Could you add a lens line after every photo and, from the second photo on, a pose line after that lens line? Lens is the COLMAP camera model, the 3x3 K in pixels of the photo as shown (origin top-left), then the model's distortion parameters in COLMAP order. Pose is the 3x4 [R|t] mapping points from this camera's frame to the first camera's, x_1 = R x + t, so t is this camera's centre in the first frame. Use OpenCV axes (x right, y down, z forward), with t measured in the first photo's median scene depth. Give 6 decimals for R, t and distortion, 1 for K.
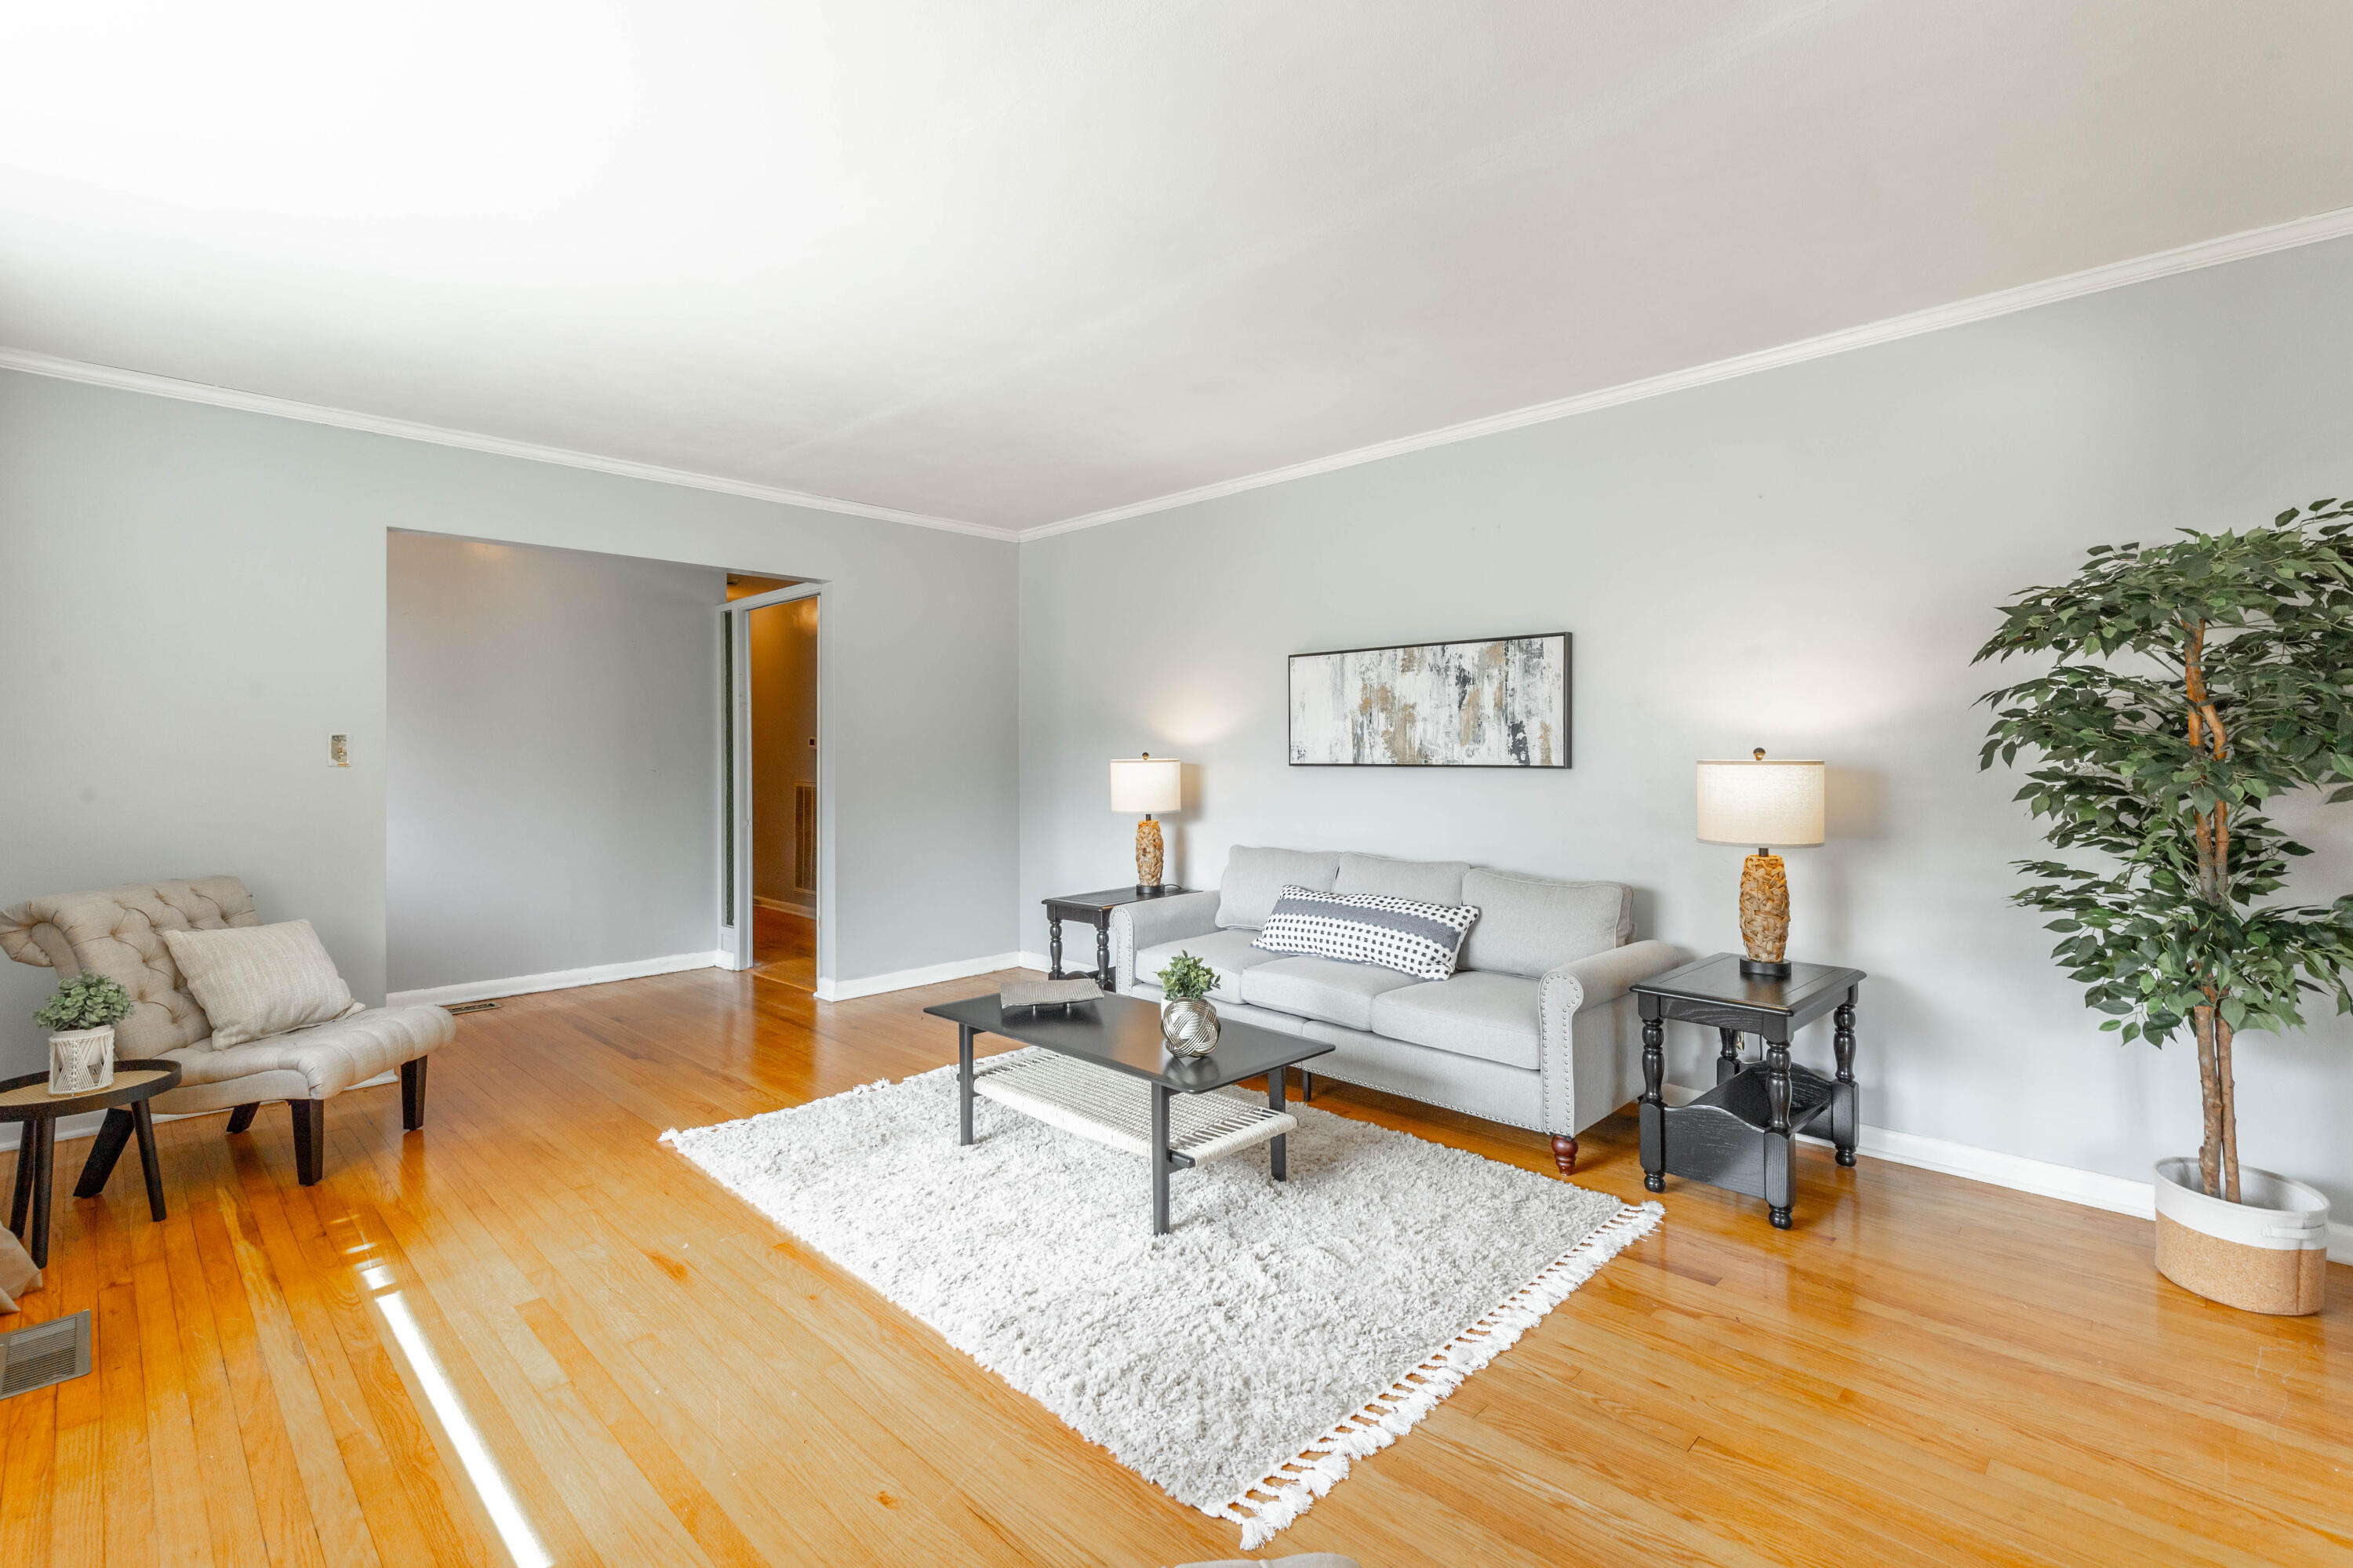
lens RADIAL K [[1066.4, 0, 1164.8], [0, 1066.4, 735.0], [0, 0, 1]] dist [0.004285, 0.000054]
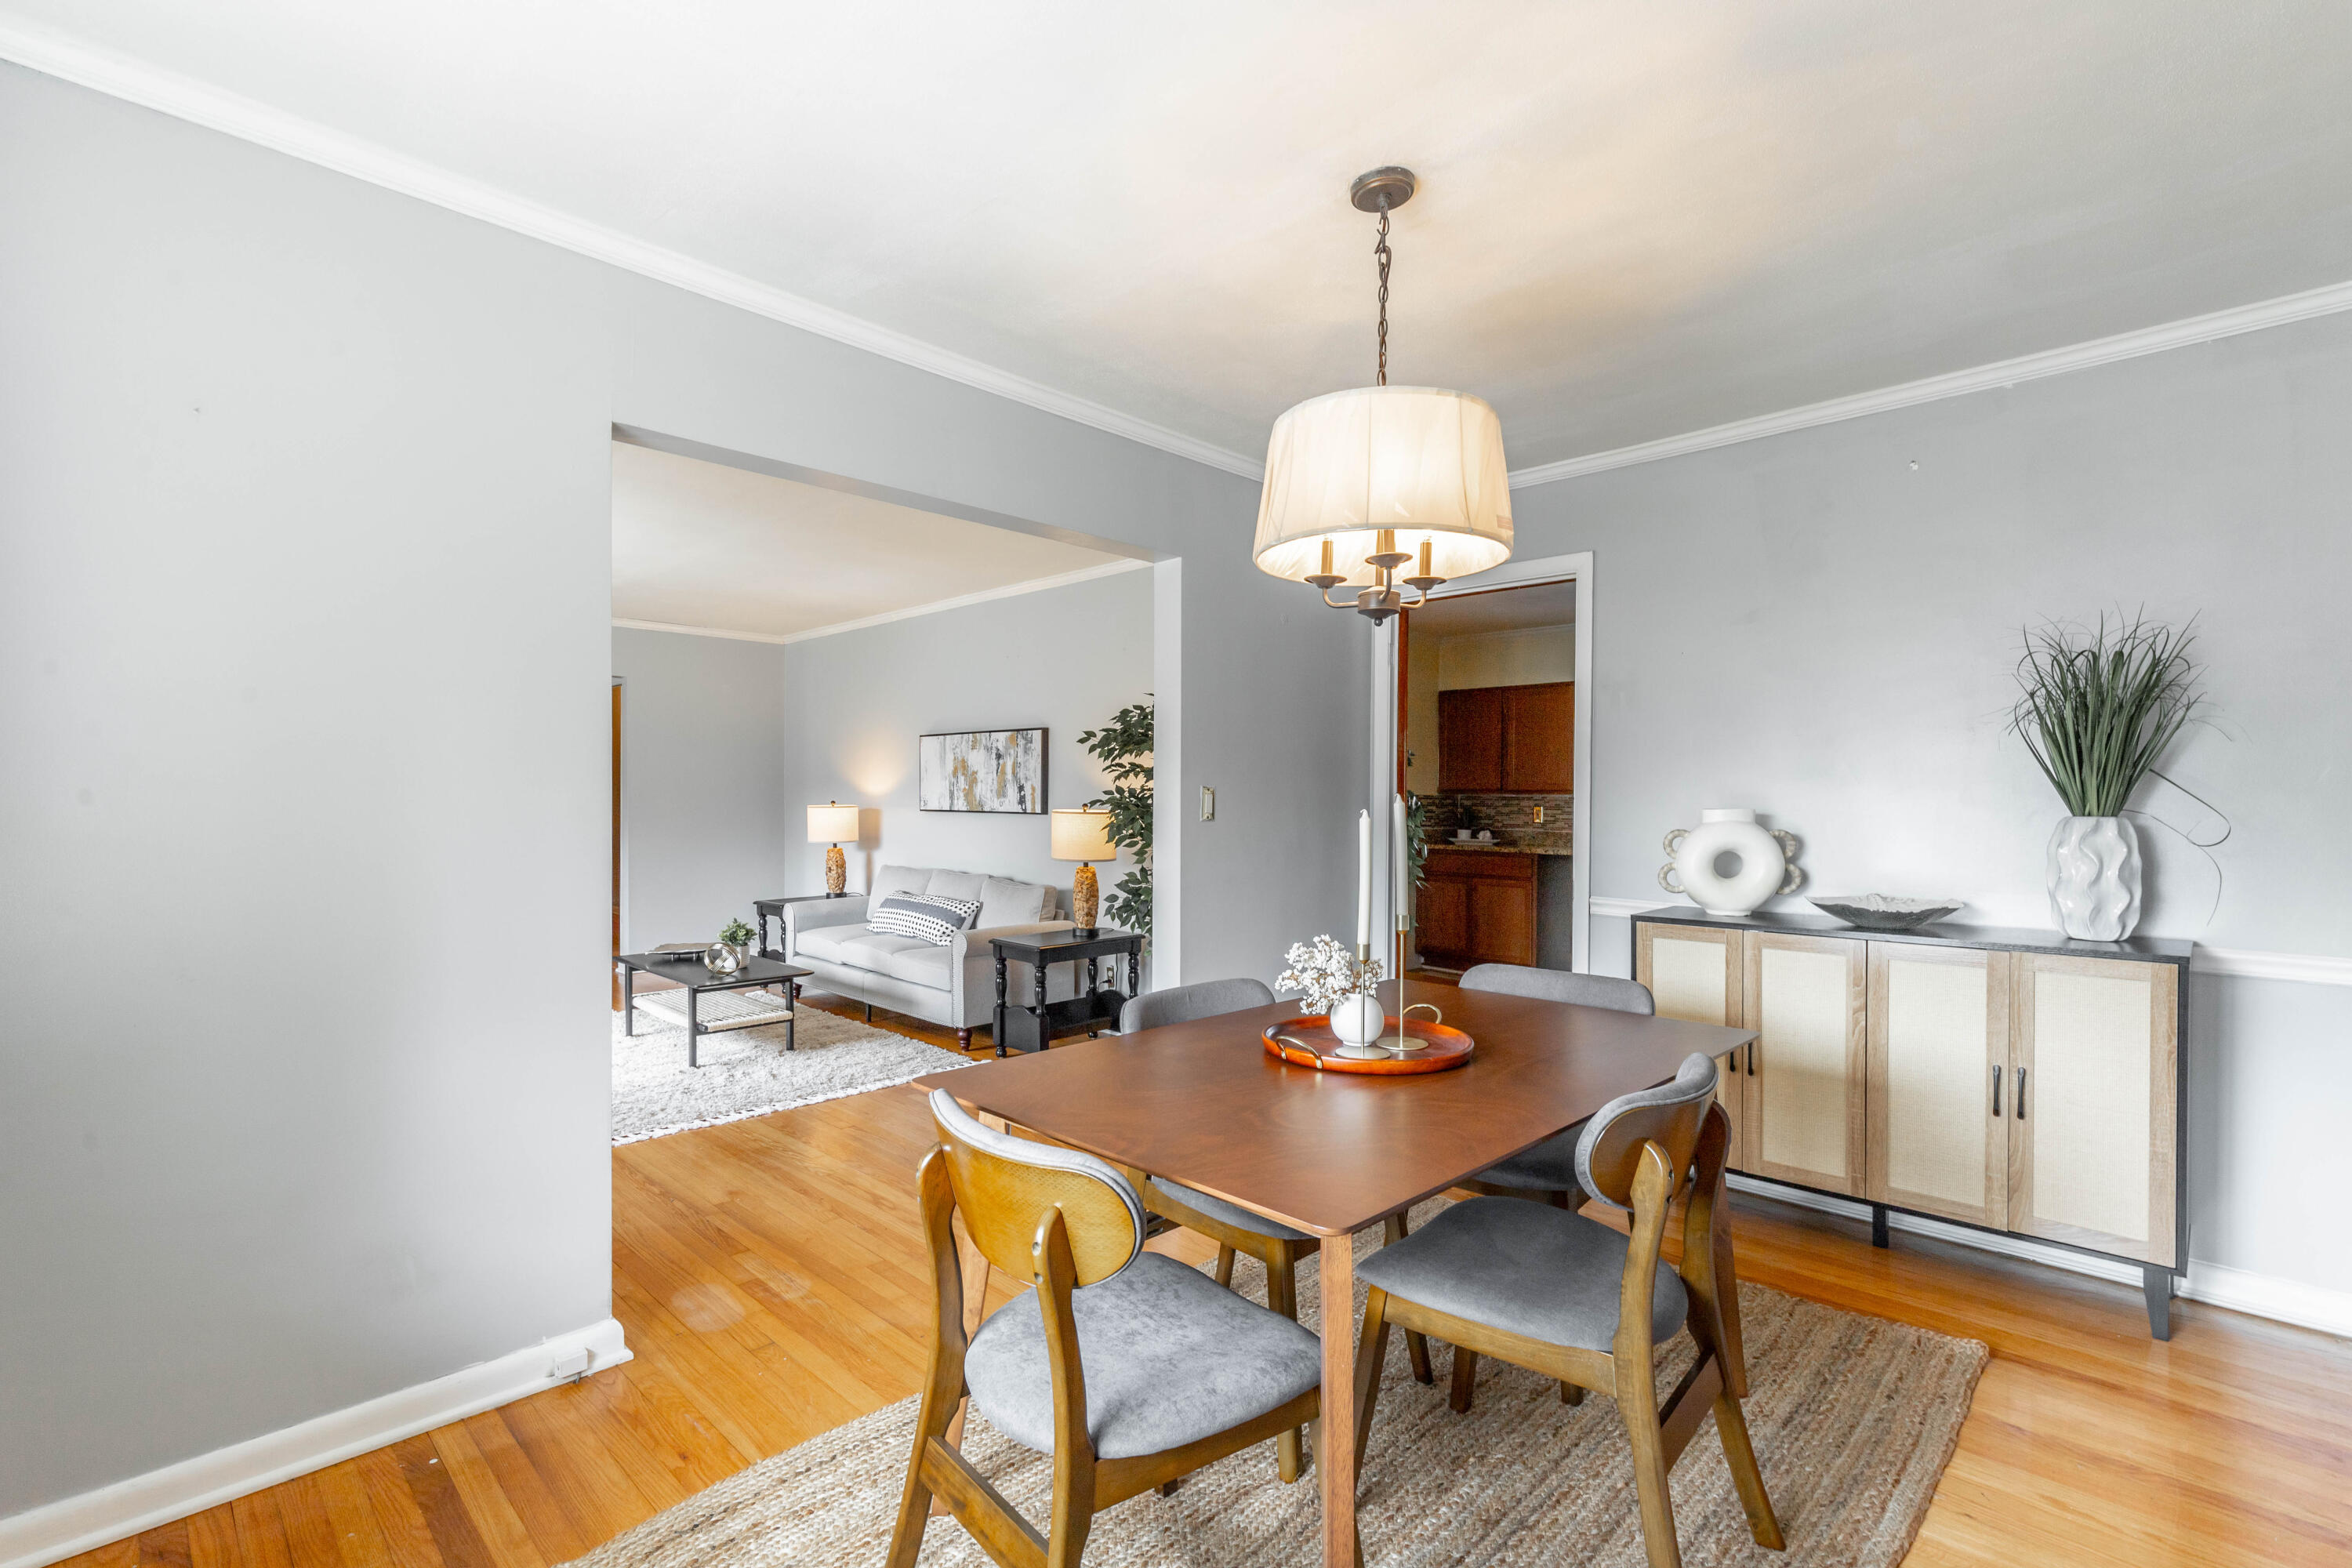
lens RADIAL K [[1065.9, 0, 1174.4], [0, 1065.9, 797.8], [0, 0, 1]] dist [0.004285, 0.000054]
pose [[0.999952, 0.009804, 0.000133, 0.552709], [-0.009805, 0.999782, 0.018440, -0.023233], [0.000048, -0.018440, 0.999830, -0.548489]]
